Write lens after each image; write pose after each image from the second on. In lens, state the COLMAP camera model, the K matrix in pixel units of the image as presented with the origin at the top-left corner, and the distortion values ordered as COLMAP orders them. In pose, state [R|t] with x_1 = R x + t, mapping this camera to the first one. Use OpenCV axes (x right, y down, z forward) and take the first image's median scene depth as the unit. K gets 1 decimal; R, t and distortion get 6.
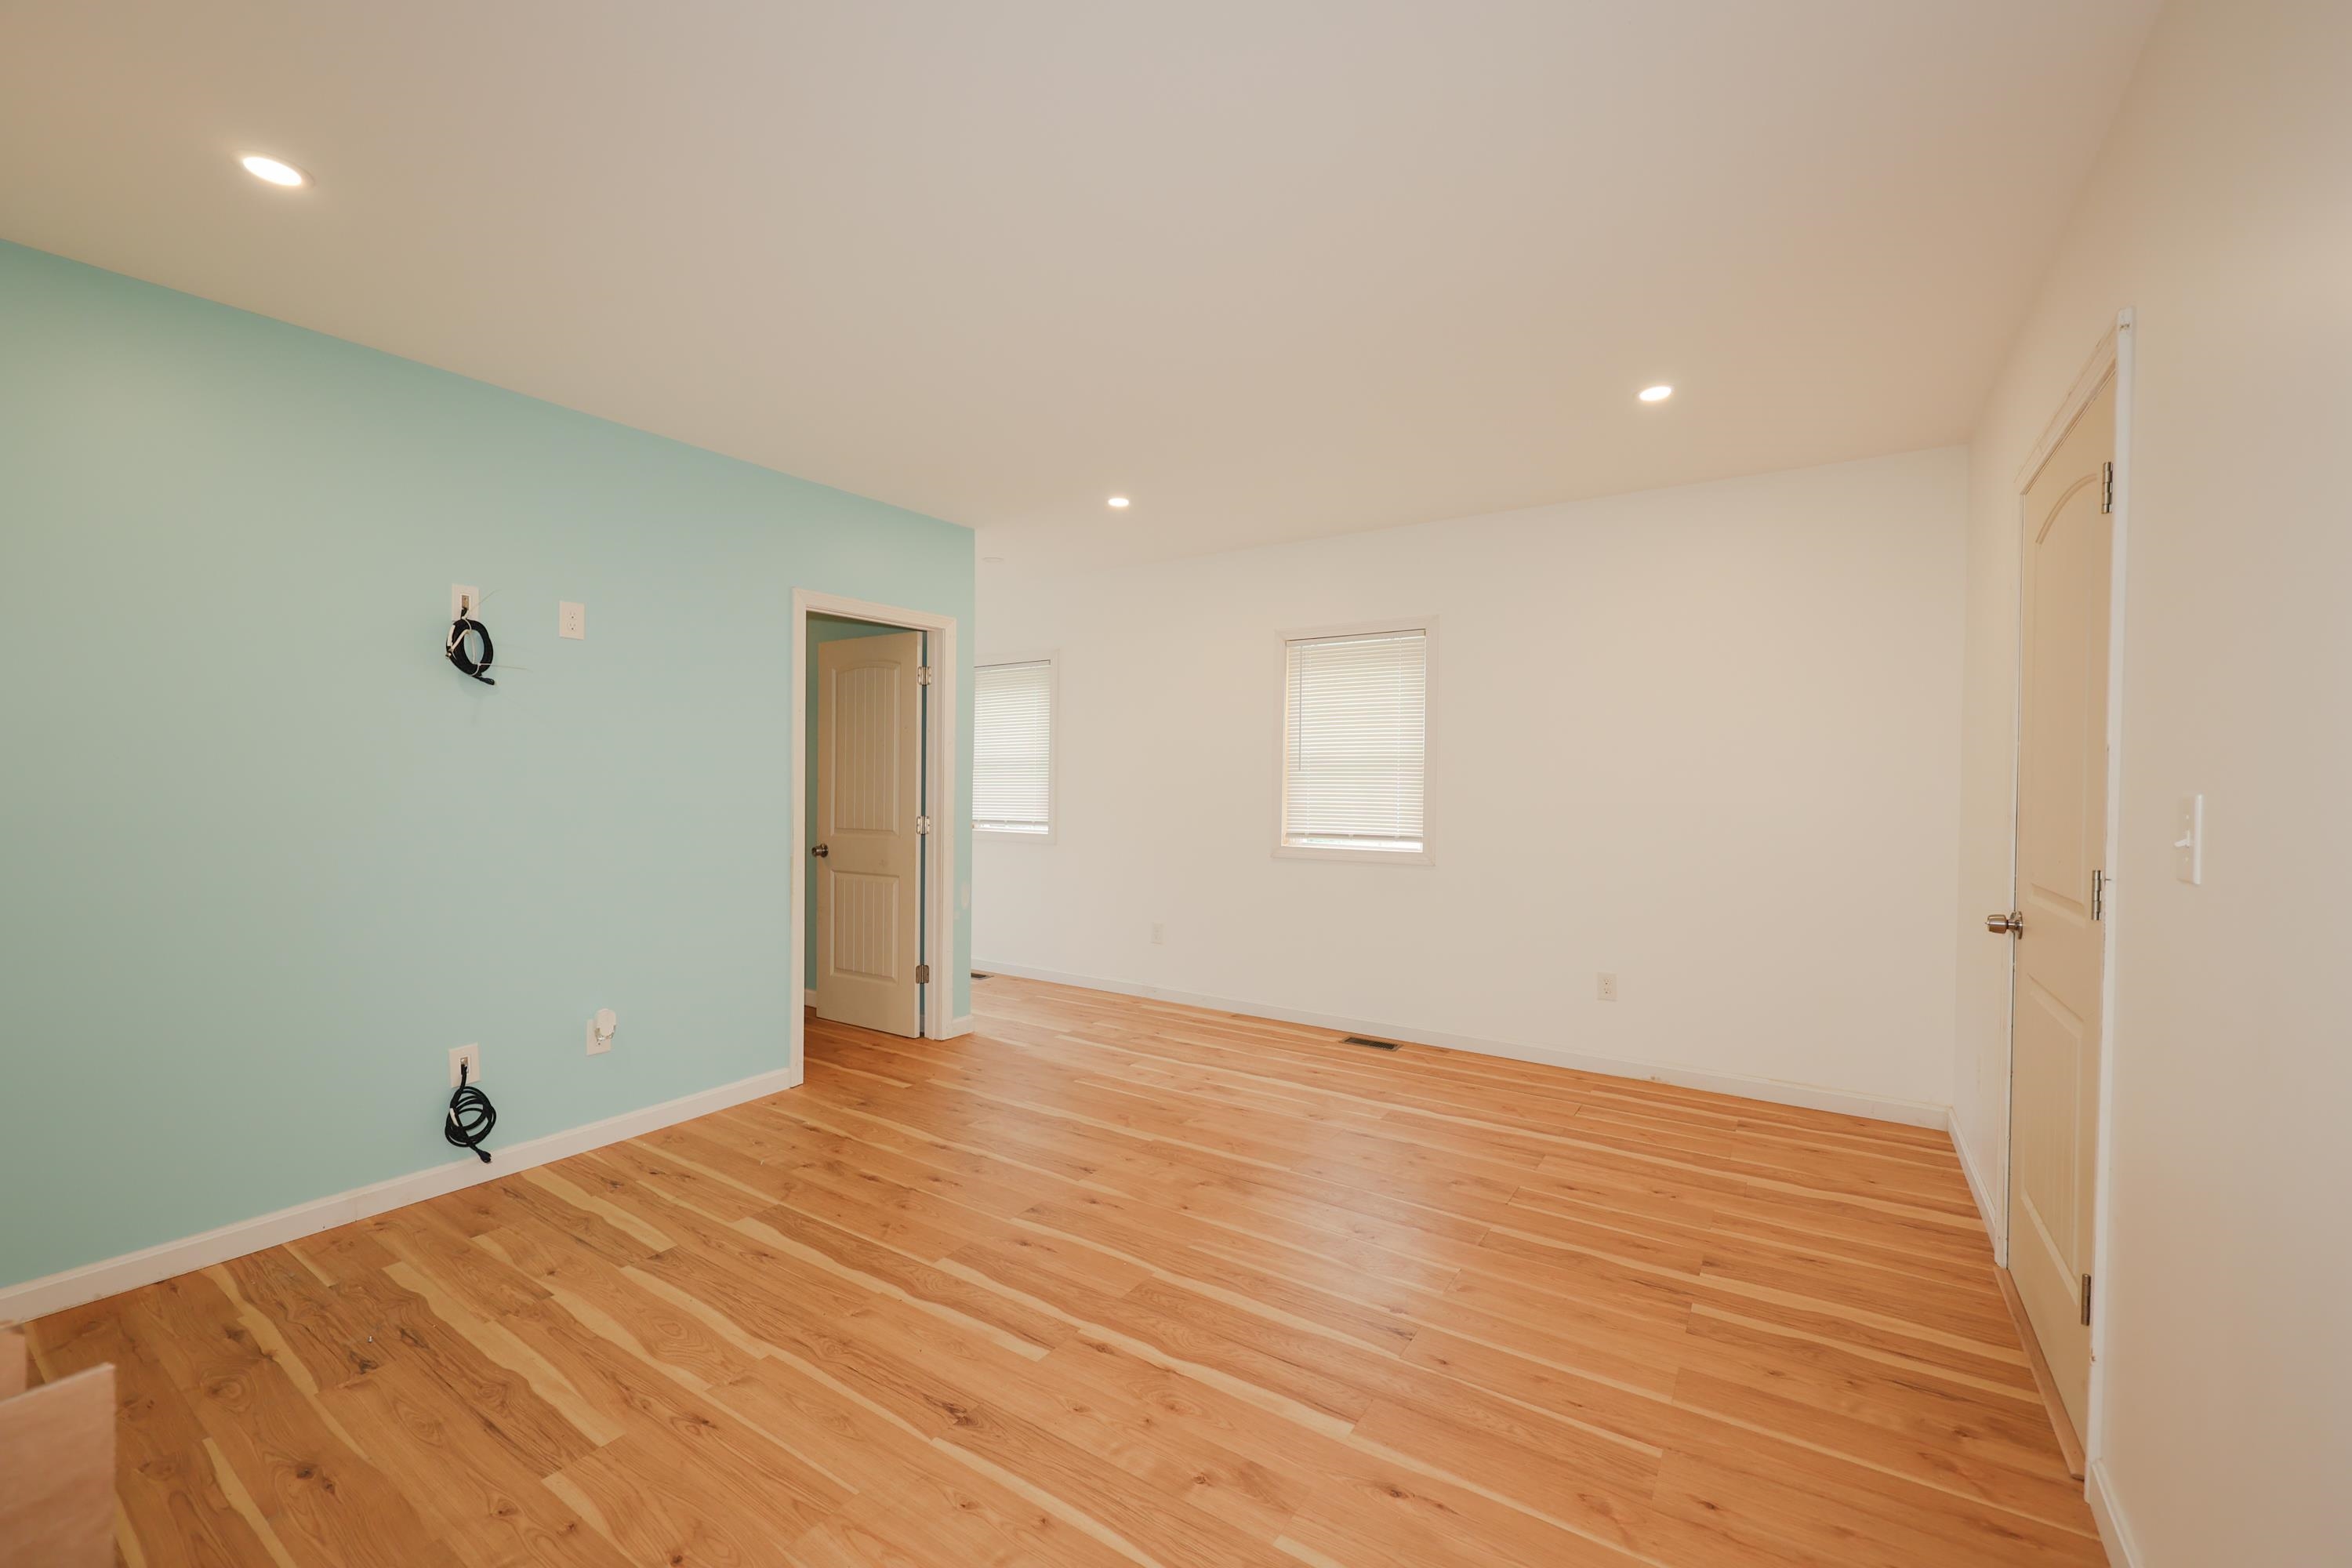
lens RADIAL K [[958.5, 0, 1170.5], [0, 958.5, 788.5], [0, 0, 1]] dist [0.002951, 0.000038]
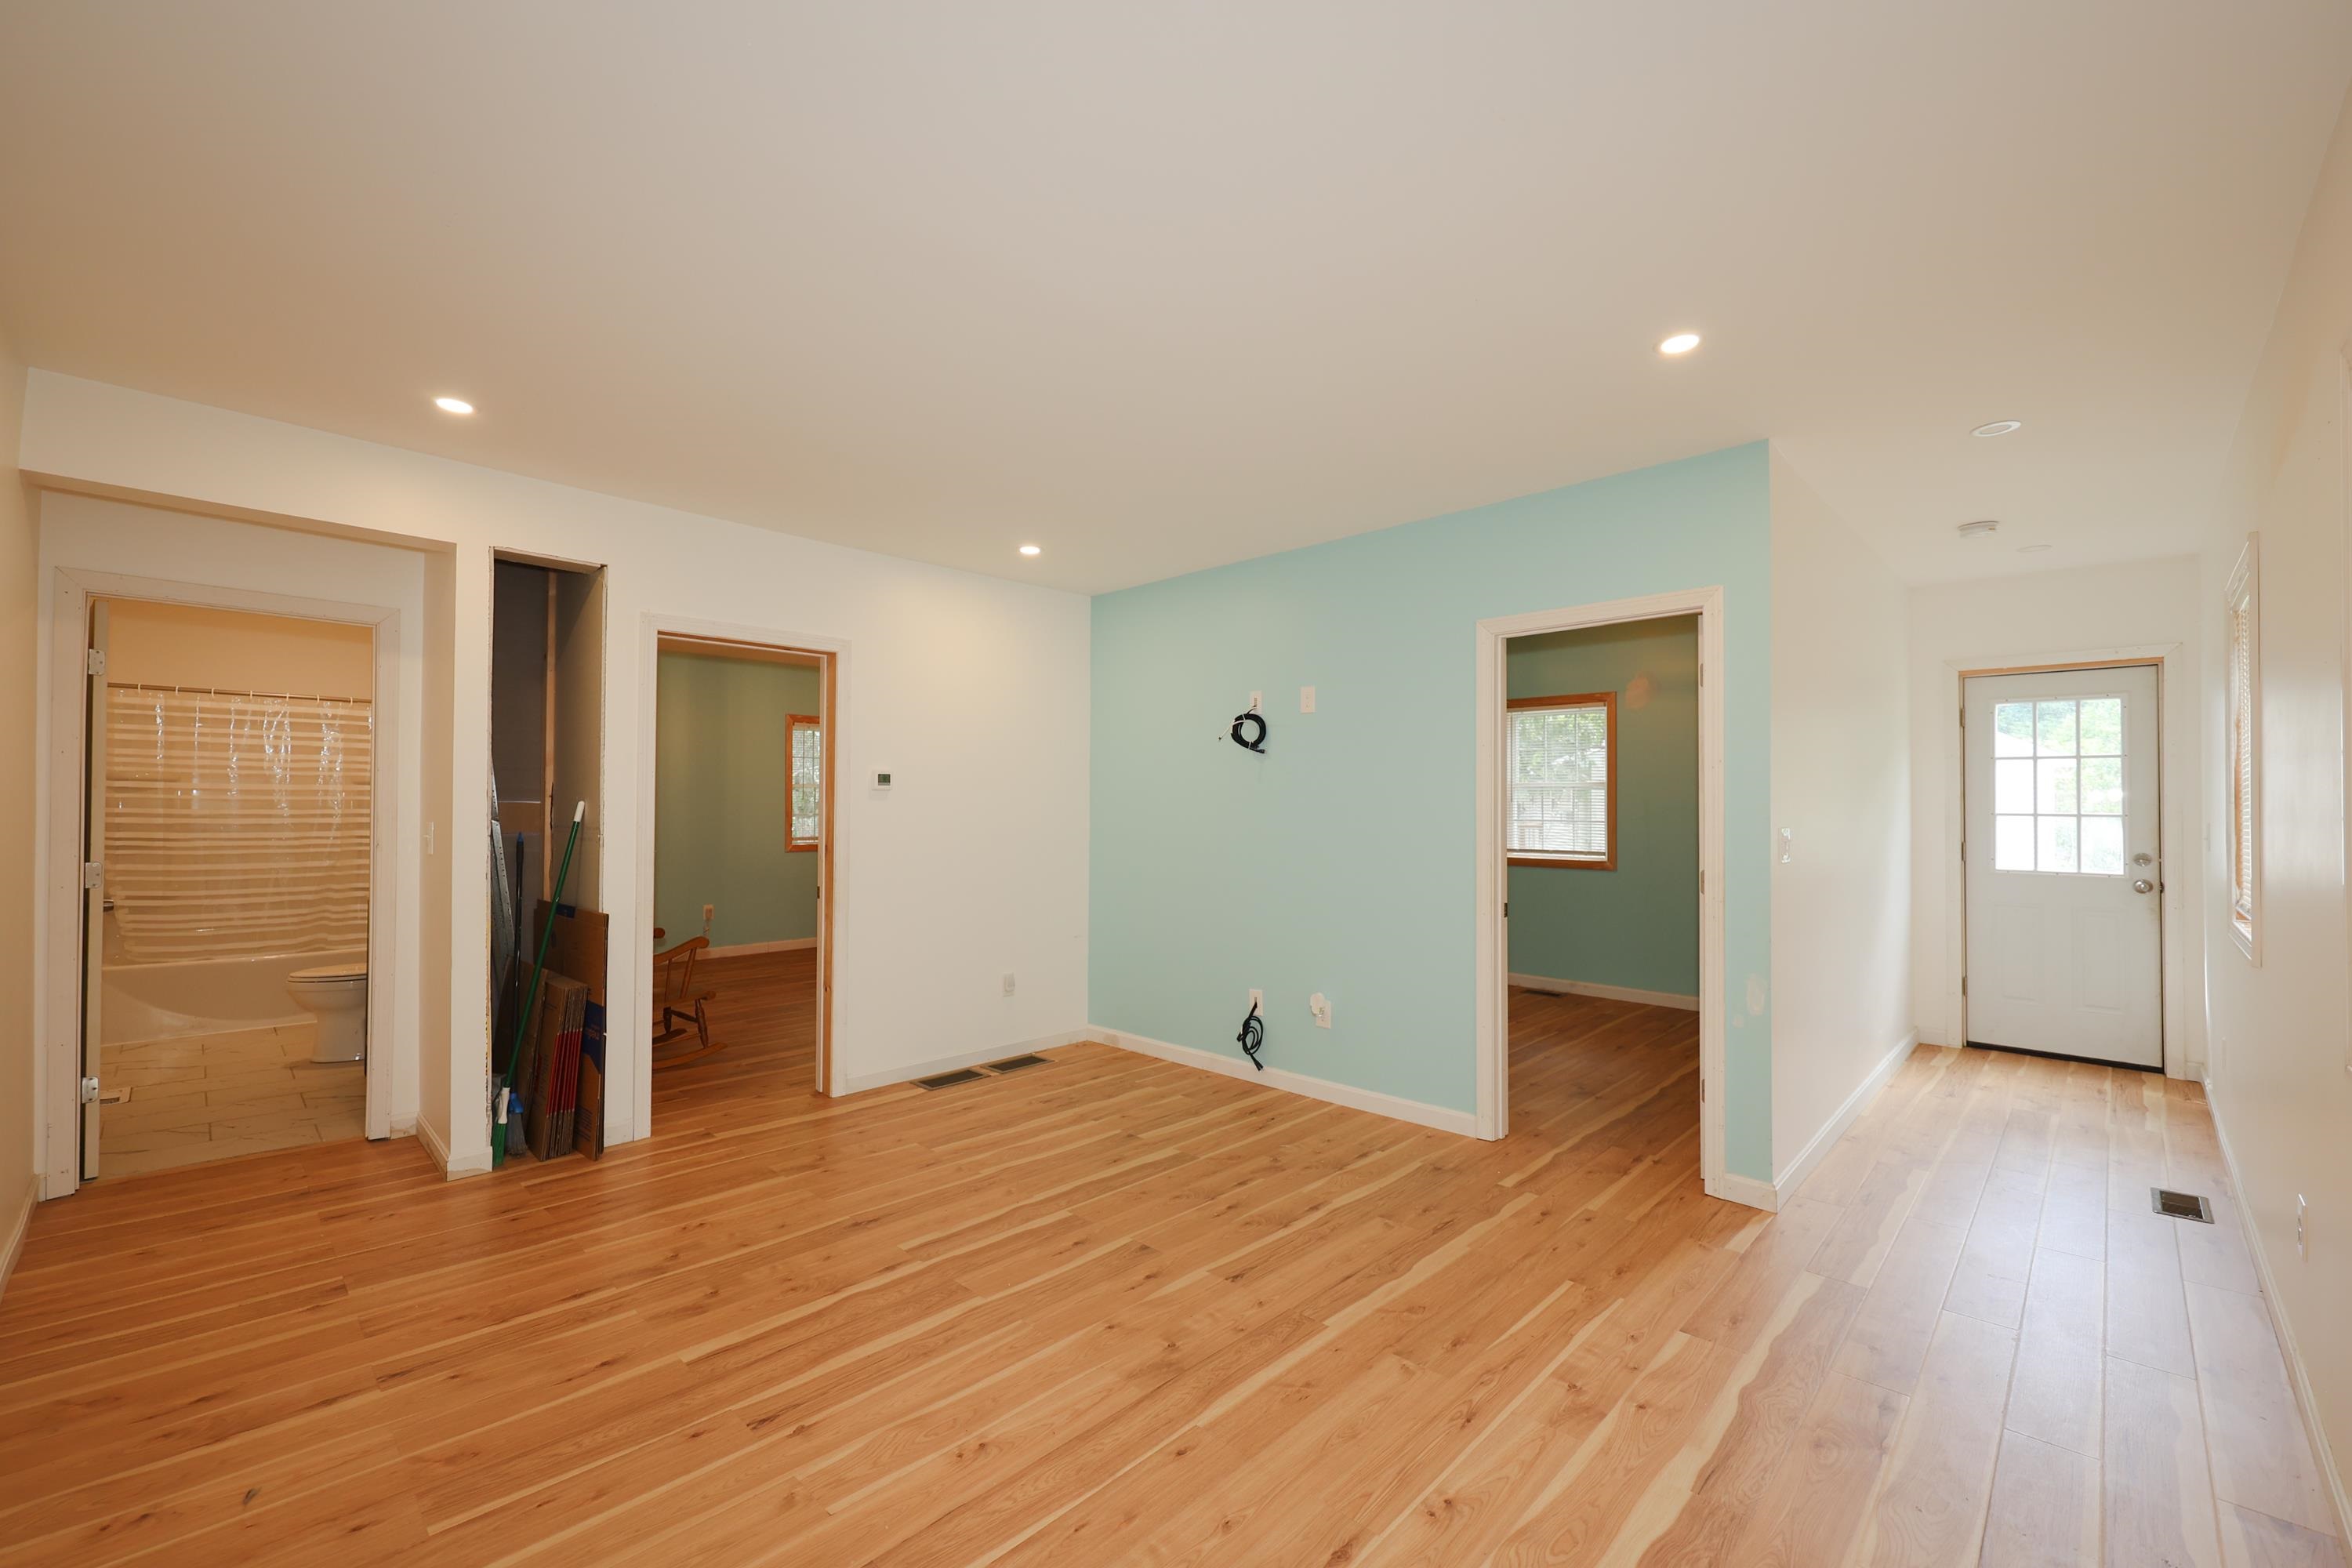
lens RADIAL K [[958.5, 0, 1170.5], [0, 958.5, 788.5], [0, 0, 1]] dist [0.002951, 0.000038]
pose [[-0.176835, -0.022931, -0.983973, 0.801728], [-0.010201, 0.999718, -0.021464, -0.018856], [0.984188, 0.006242, -0.177019, 1.132435]]
